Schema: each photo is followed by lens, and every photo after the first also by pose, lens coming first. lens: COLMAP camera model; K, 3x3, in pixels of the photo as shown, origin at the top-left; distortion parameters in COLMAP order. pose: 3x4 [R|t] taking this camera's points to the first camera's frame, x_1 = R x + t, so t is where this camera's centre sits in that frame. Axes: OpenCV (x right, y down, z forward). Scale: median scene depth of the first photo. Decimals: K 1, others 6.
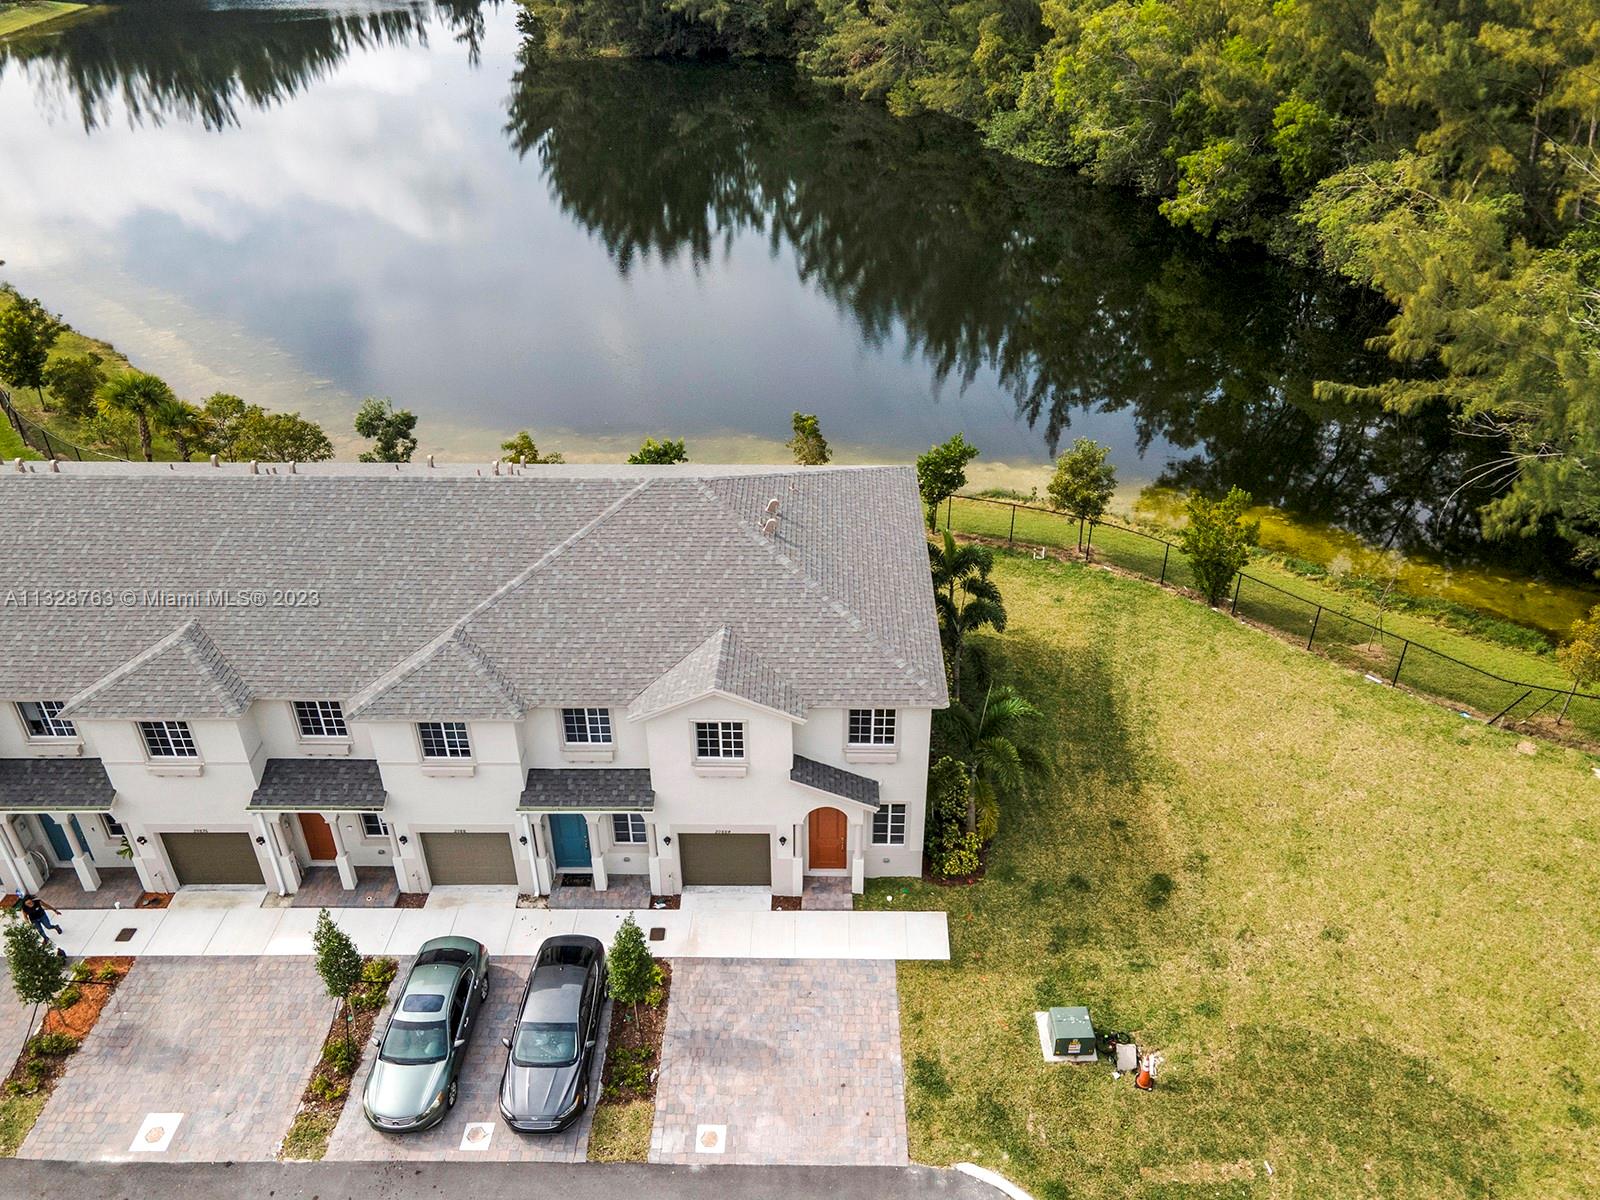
lens RADIAL K [[1200.4, 0, 799.3], [0, 1200.4, 592.3], [0, 0, 1]] dist [0.027739, 0.018597]
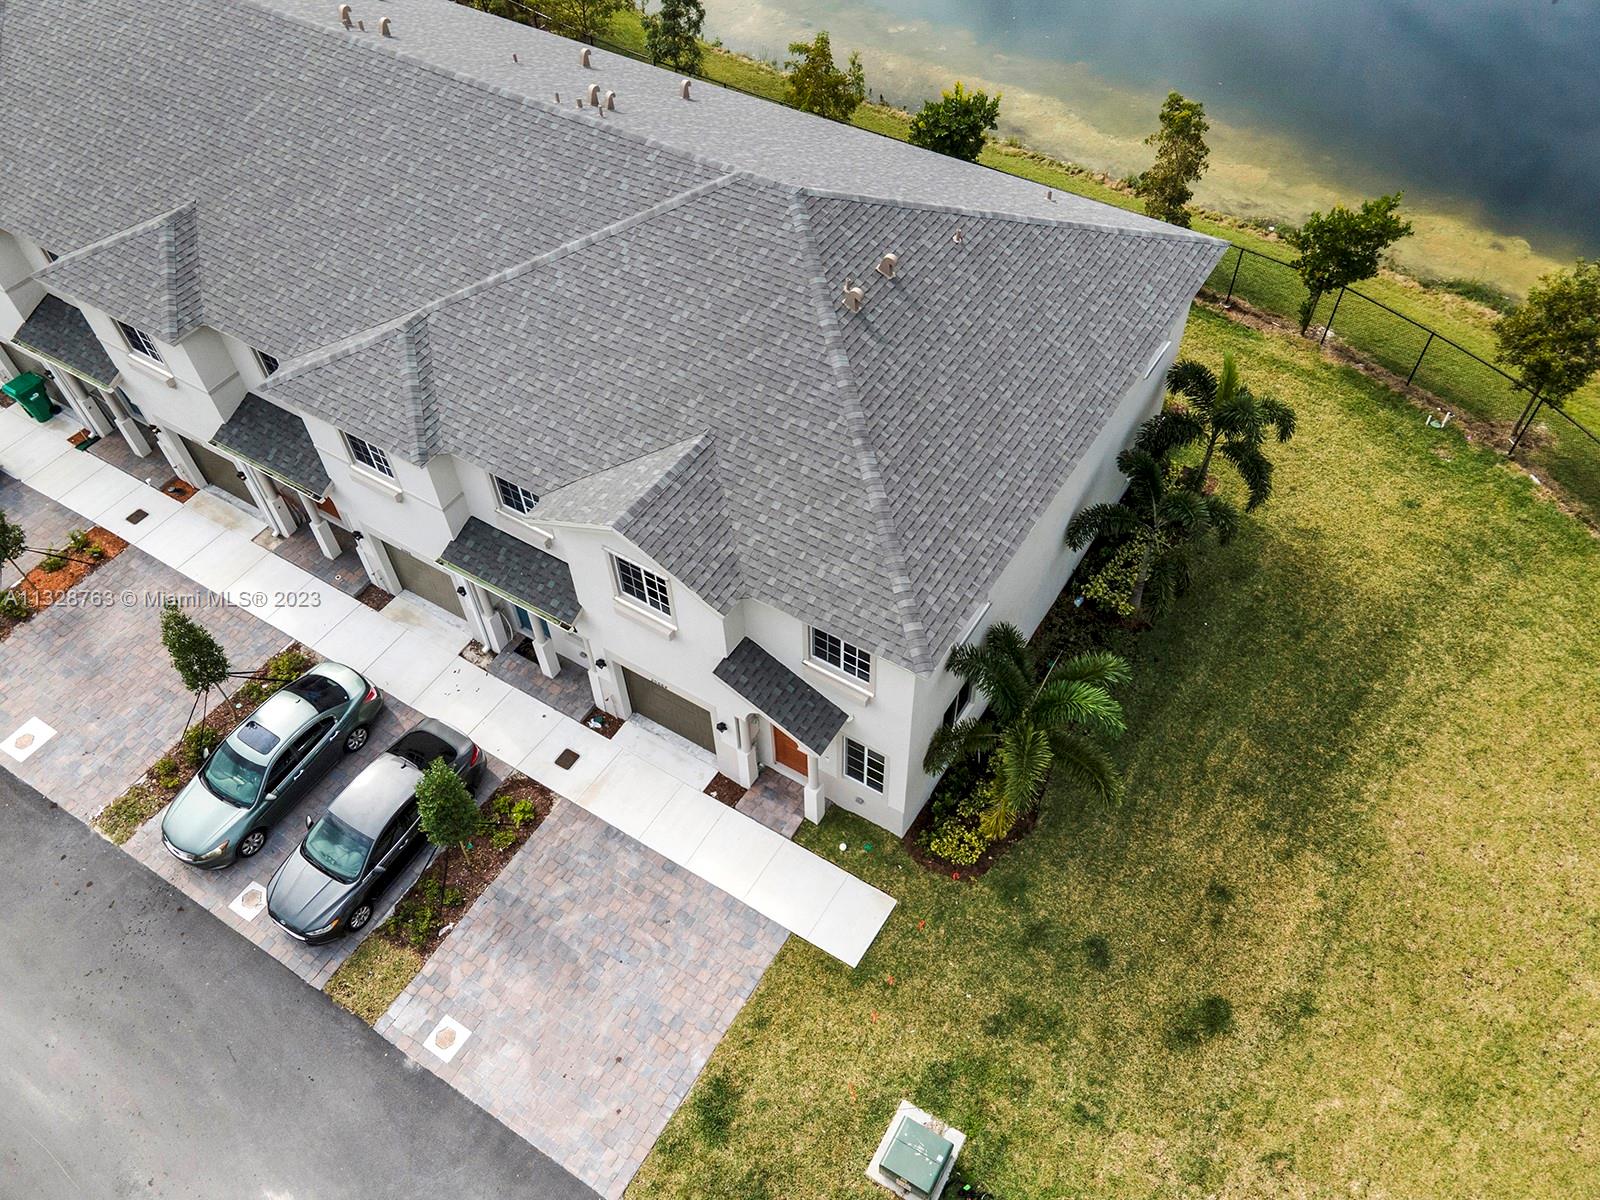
lens RADIAL K [[1172.4, 0, 847.1], [0, 1172.4, 599.6], [0, 0, 1]] dist [0.039420, 0.007068]
pose [[0.856989, 0.392330, -0.334136, 0.260257], [-0.255286, 0.886442, 0.386070, -0.161998], [0.447659, -0.245558, 0.859827, 0.416331]]
